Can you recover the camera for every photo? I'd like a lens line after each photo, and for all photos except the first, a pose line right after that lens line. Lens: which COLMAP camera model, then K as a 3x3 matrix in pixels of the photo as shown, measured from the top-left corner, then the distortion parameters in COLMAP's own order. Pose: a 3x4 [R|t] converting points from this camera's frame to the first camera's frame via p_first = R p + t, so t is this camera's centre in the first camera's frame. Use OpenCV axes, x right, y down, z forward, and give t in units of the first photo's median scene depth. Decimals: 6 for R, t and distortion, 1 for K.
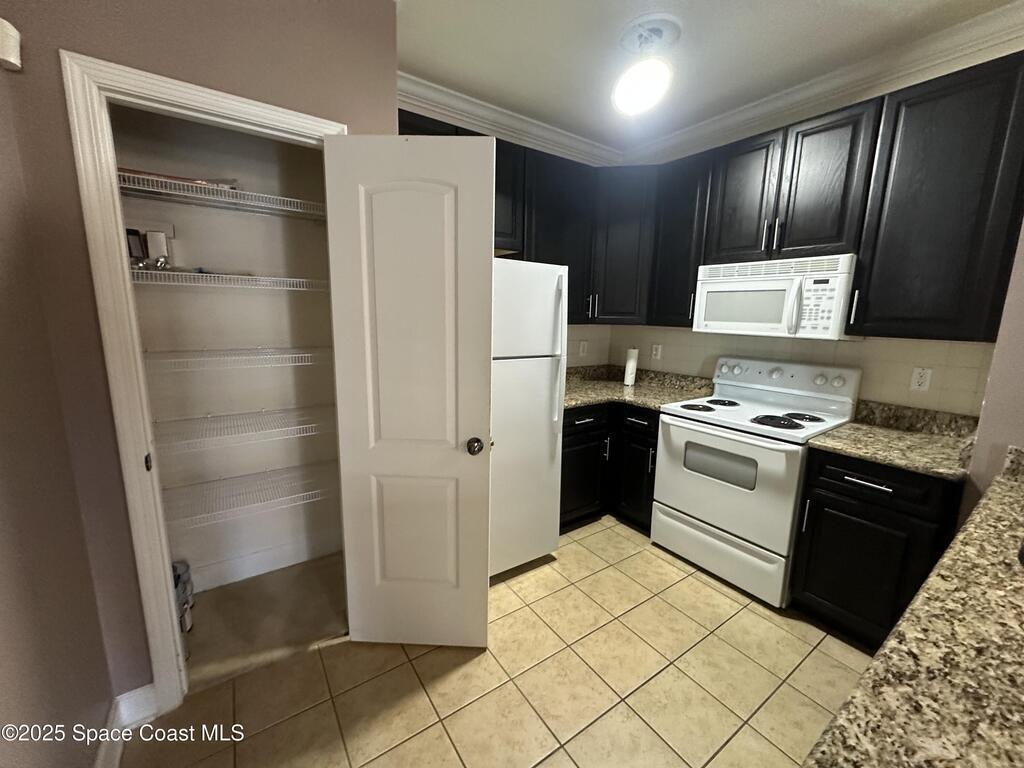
lens RADIAL K [[409.0, 0, 512.0], [0, 409.0, 384.0], [0, 0, 1]] dist [-0.001452, -0.000361]
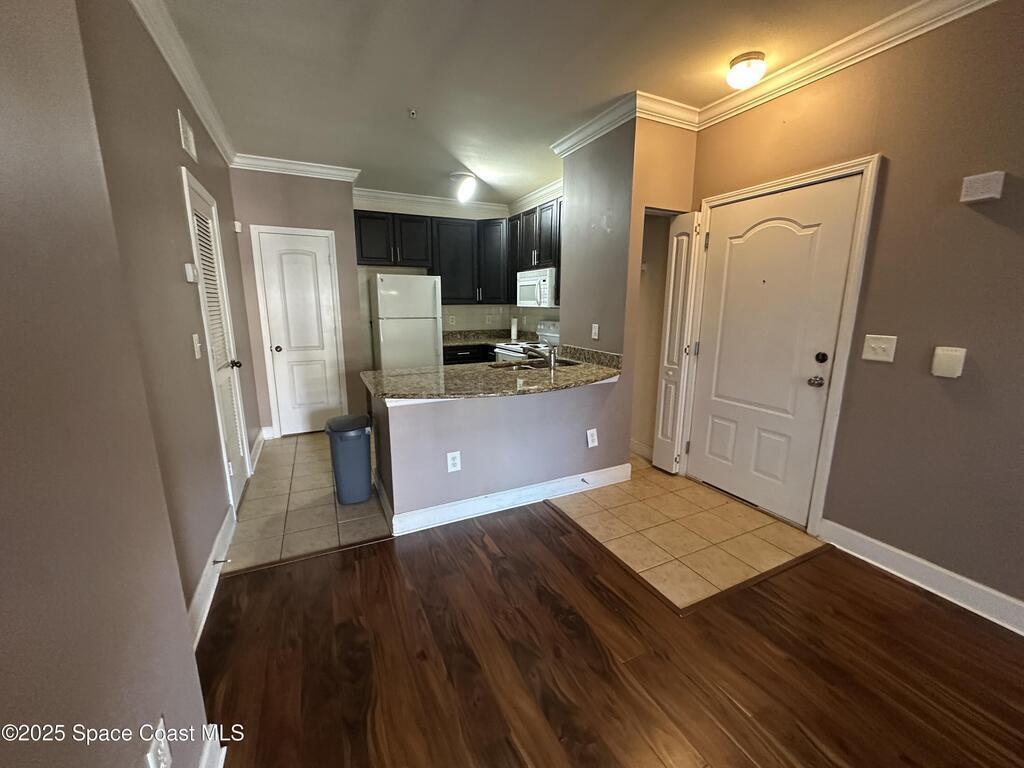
lens RADIAL K [[409.0, 0, 512.0], [0, 409.0, 384.0], [0, 0, 1]] dist [-0.001452, -0.000361]
pose [[0.986927, 0.013030, -0.160642, 0.835957], [-0.009692, 0.999721, 0.021546, 0.223411], [0.160878, -0.019708, 0.986778, -1.045851]]
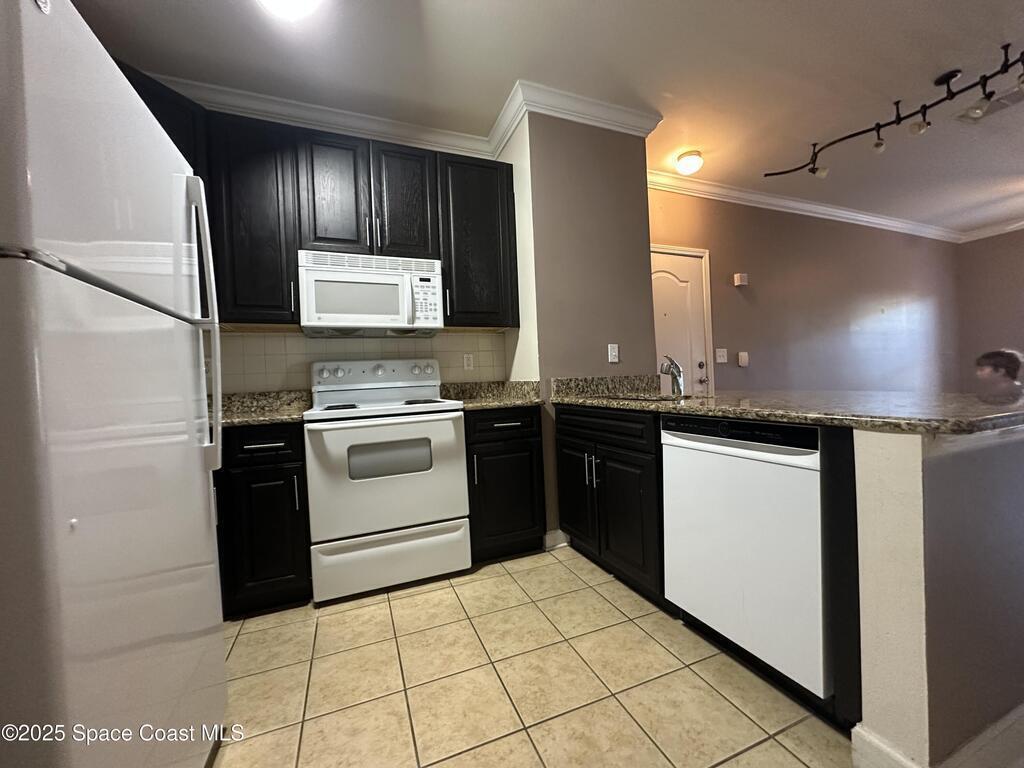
lens RADIAL K [[409.0, 0, 512.0], [0, 409.0, 384.0], [0, 0, 1]] dist [-0.001452, -0.000361]
pose [[0.221339, -0.037151, 0.974489, -0.316157], [0.214597, 0.976635, -0.011509, 0.100356], [-0.951292, 0.211670, 0.224140, 0.493342]]
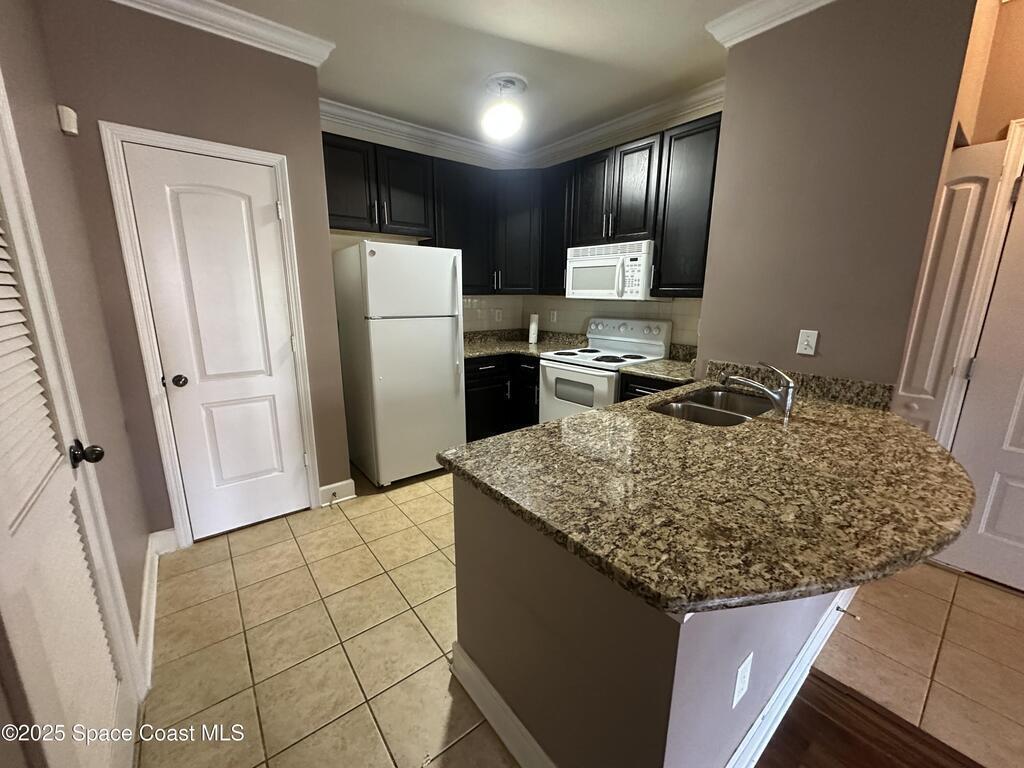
lens RADIAL K [[409.0, 0, 512.0], [0, 409.0, 384.0], [0, 0, 1]] dist [-0.001452, -0.000361]
pose [[0.997829, -0.026976, 0.060082, 0.204450], [0.024119, 0.998567, 0.047771, 0.095547], [-0.061284, -0.046219, 0.997050, -0.379875]]
